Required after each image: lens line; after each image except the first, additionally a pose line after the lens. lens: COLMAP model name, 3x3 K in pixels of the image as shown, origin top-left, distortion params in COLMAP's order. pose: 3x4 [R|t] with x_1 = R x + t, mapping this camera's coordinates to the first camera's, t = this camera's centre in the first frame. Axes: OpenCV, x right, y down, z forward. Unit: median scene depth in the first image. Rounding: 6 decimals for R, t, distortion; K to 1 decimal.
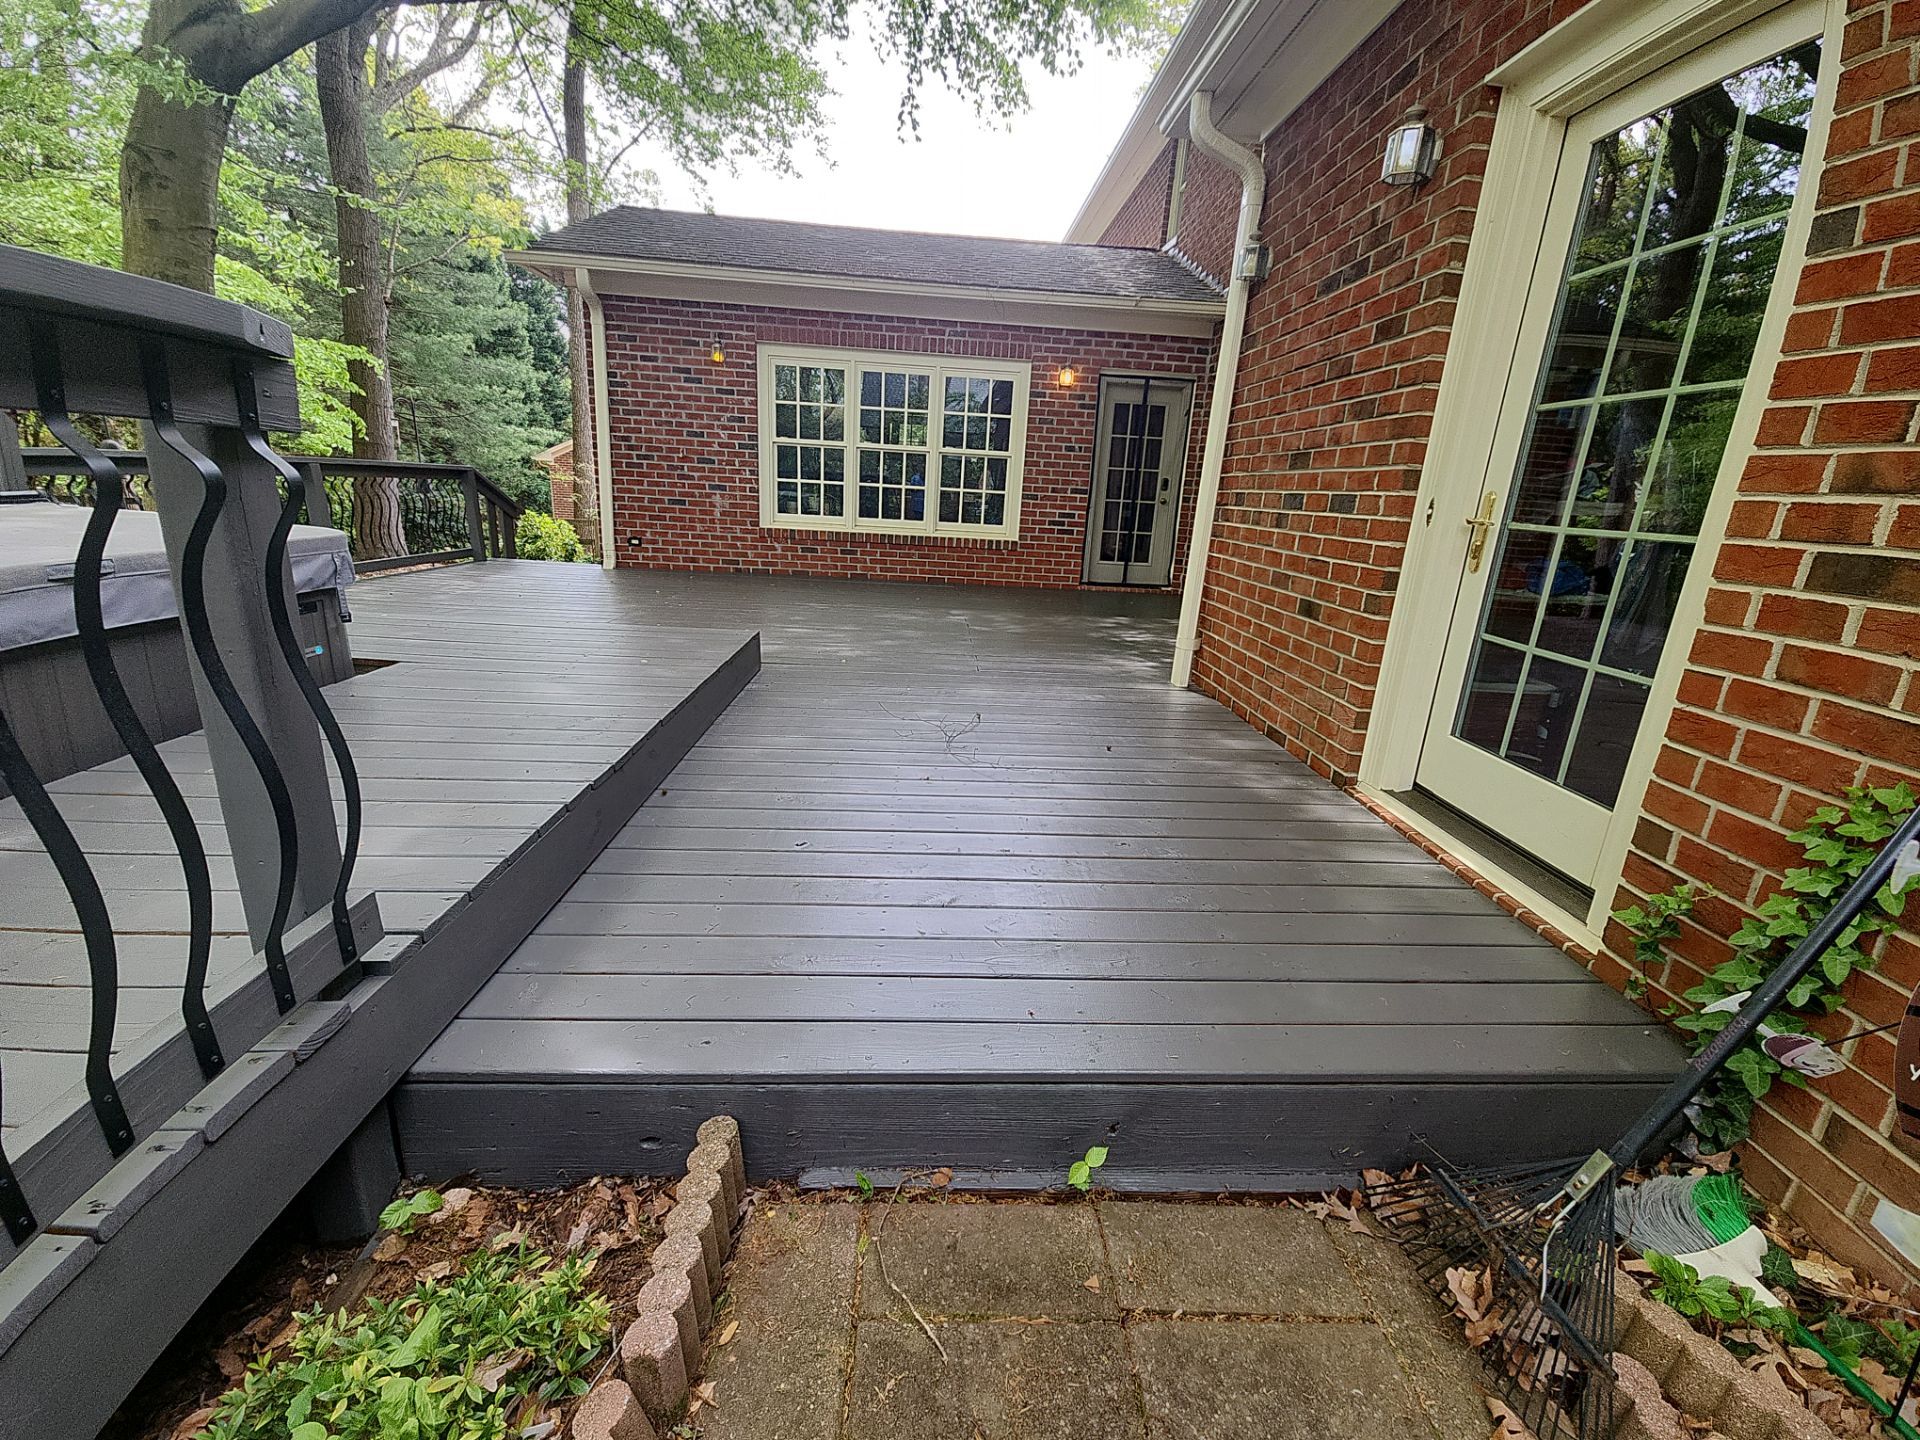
lens RADIAL K [[767.5, 0, 966.1], [0, 767.5, 710.2], [0, 0, 1]] dist [0.001384, 0.000002]
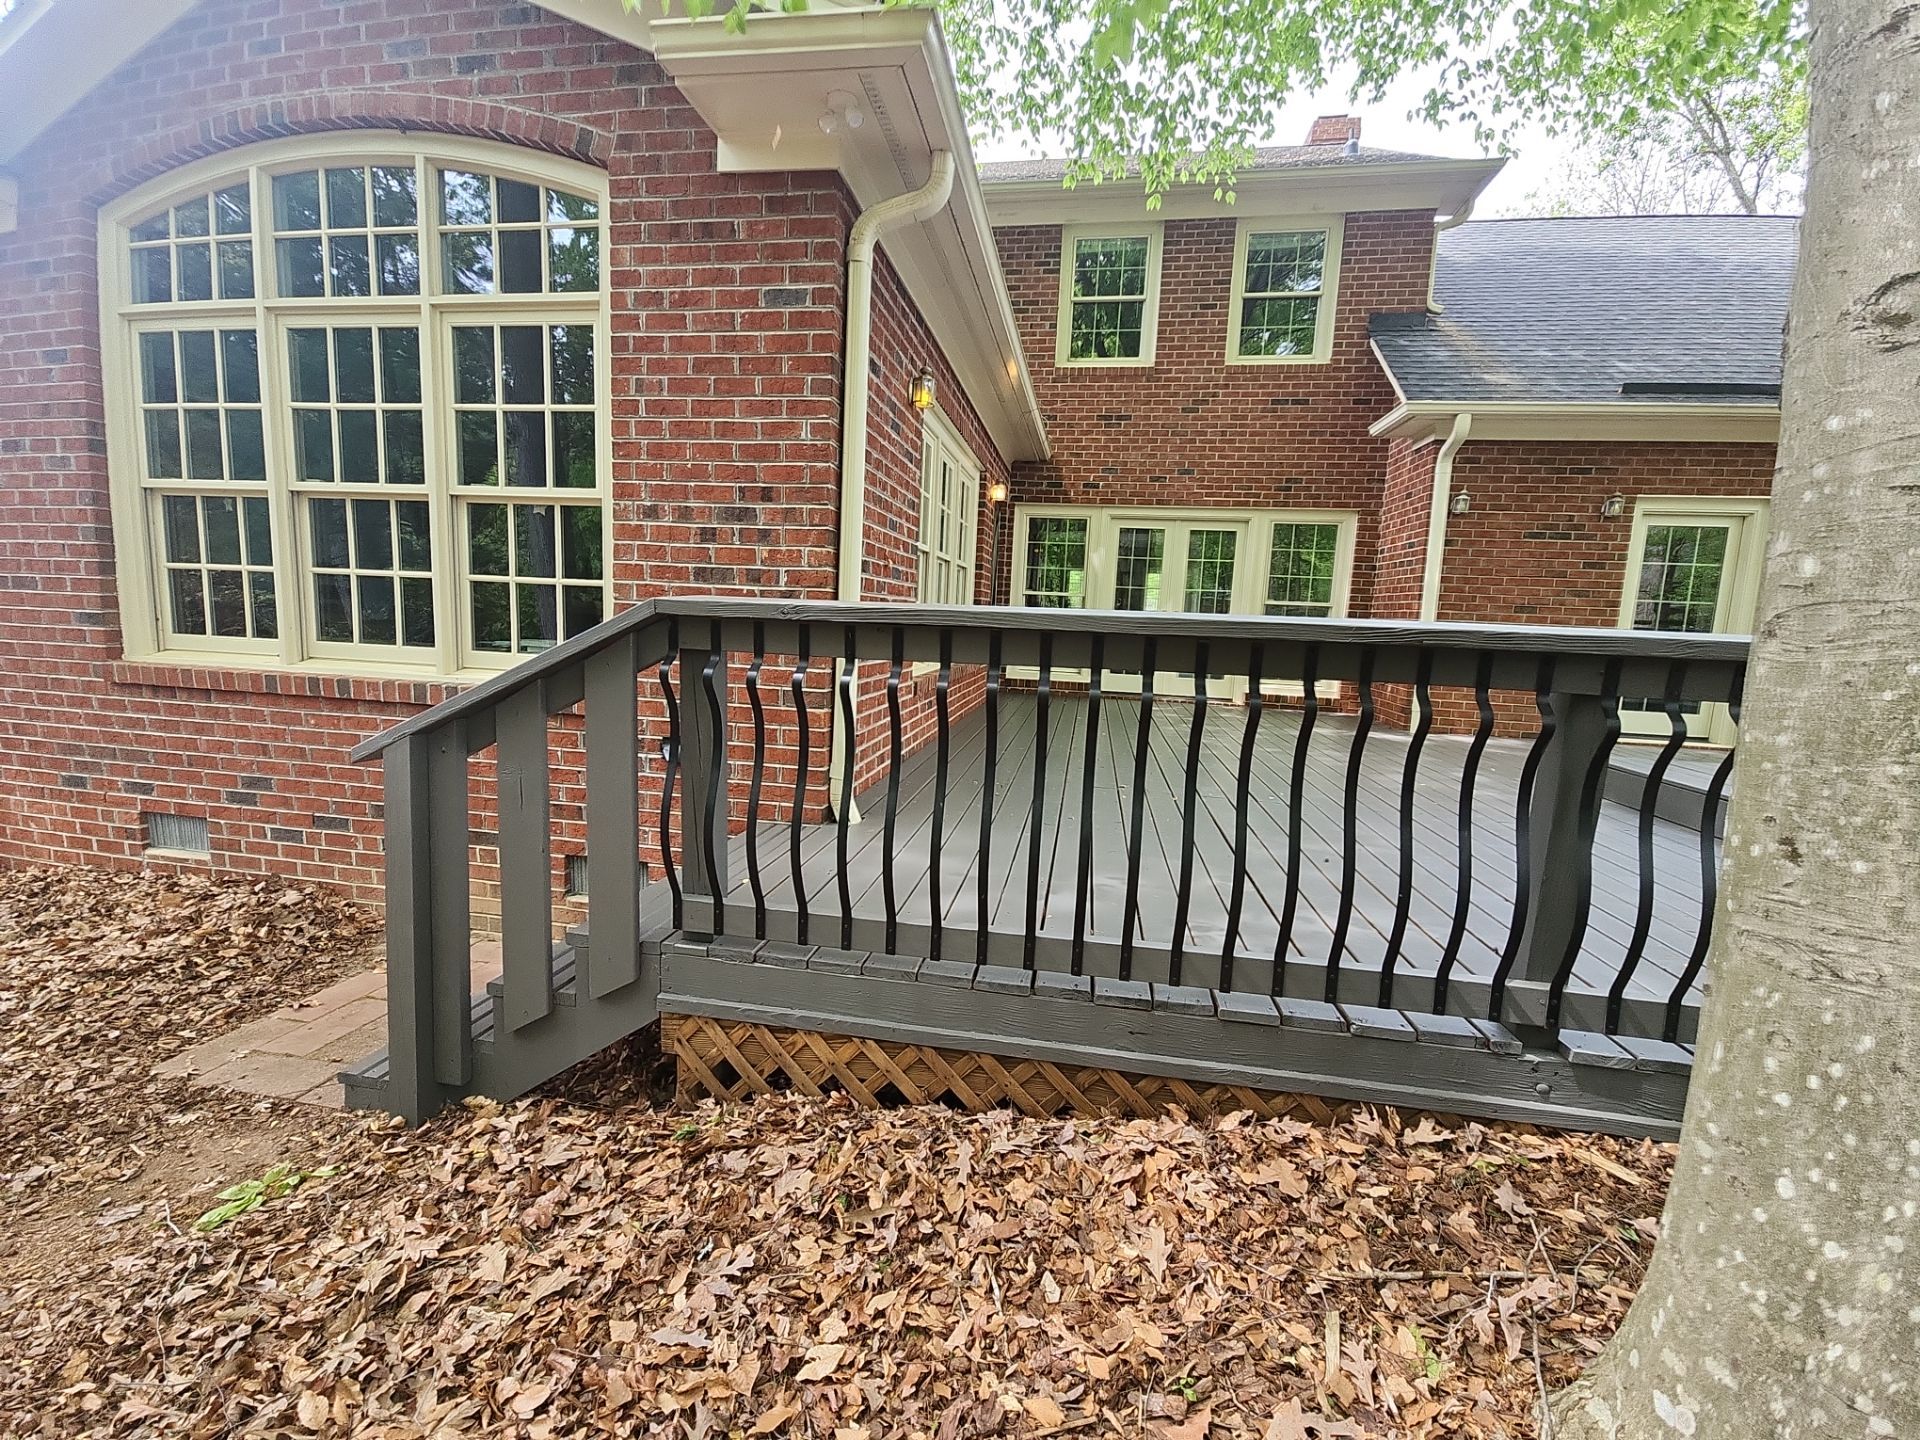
lens RADIAL K [[792.6, 0, 960.0], [0, 792.6, 720.0], [0, 0, 1]] dist [0.000255, 0.000082]
pose [[0.223315, -0.169775, 0.959847, -0.882862], [0.239517, 0.964081, 0.114798, -0.276666], [-0.944861, 0.204264, 0.255957, 0.832099]]
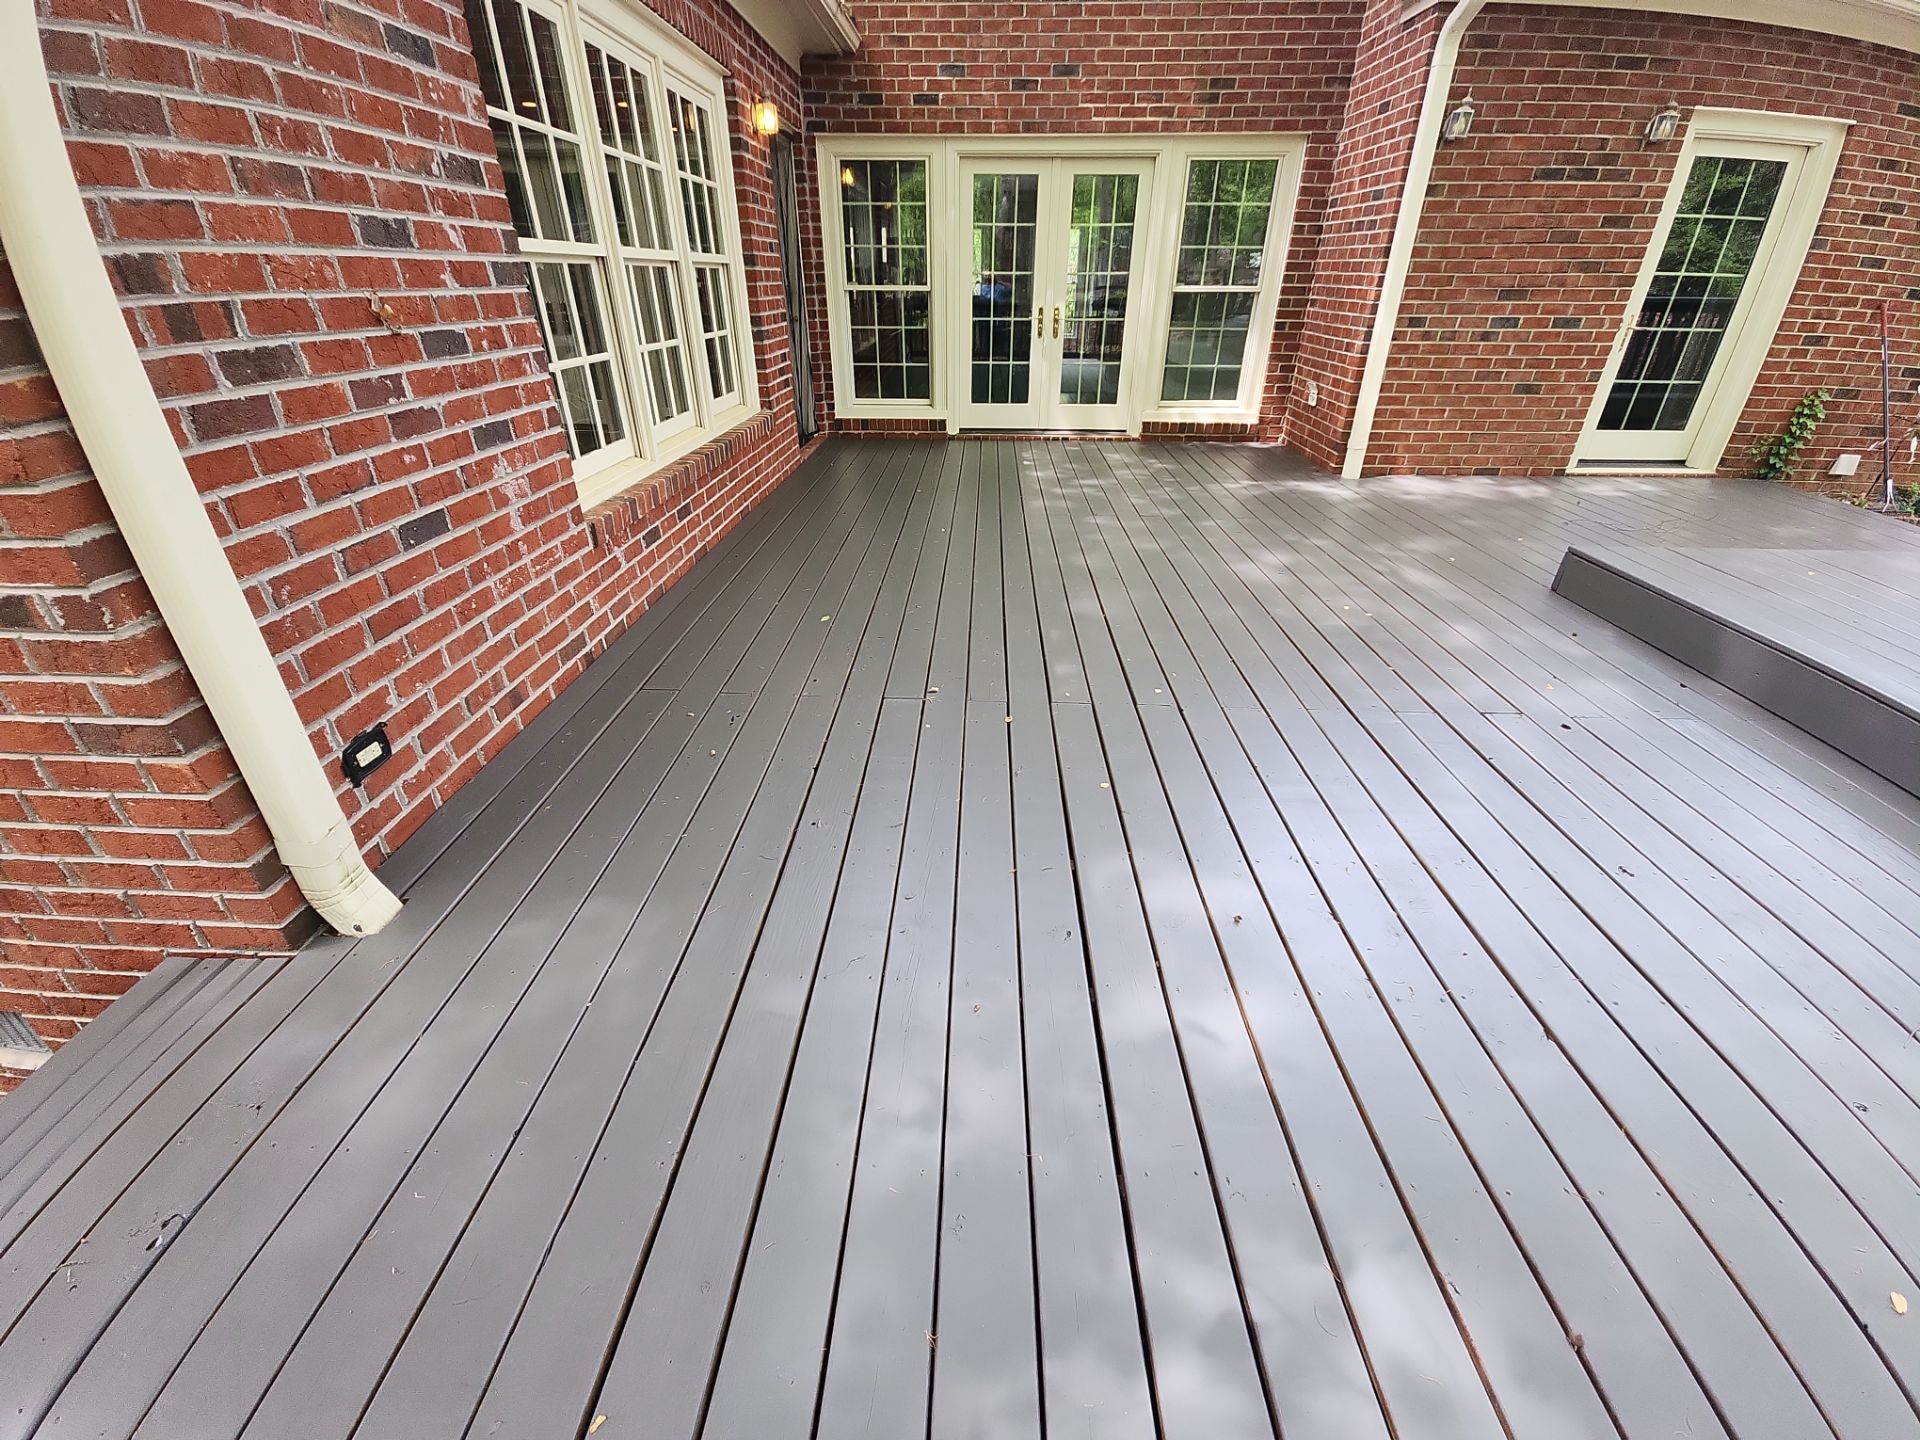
lens RADIAL K [[762.4, 0, 967.1], [0, 762.4, 712.9], [0, 0, 1]] dist [0.026277, -0.016886]
pose [[0.091337, -0.538326, 0.837773, -0.612627], [0.277545, 0.821715, 0.497749, -0.300133], [-0.956361, 0.187057, 0.224462, 0.785640]]
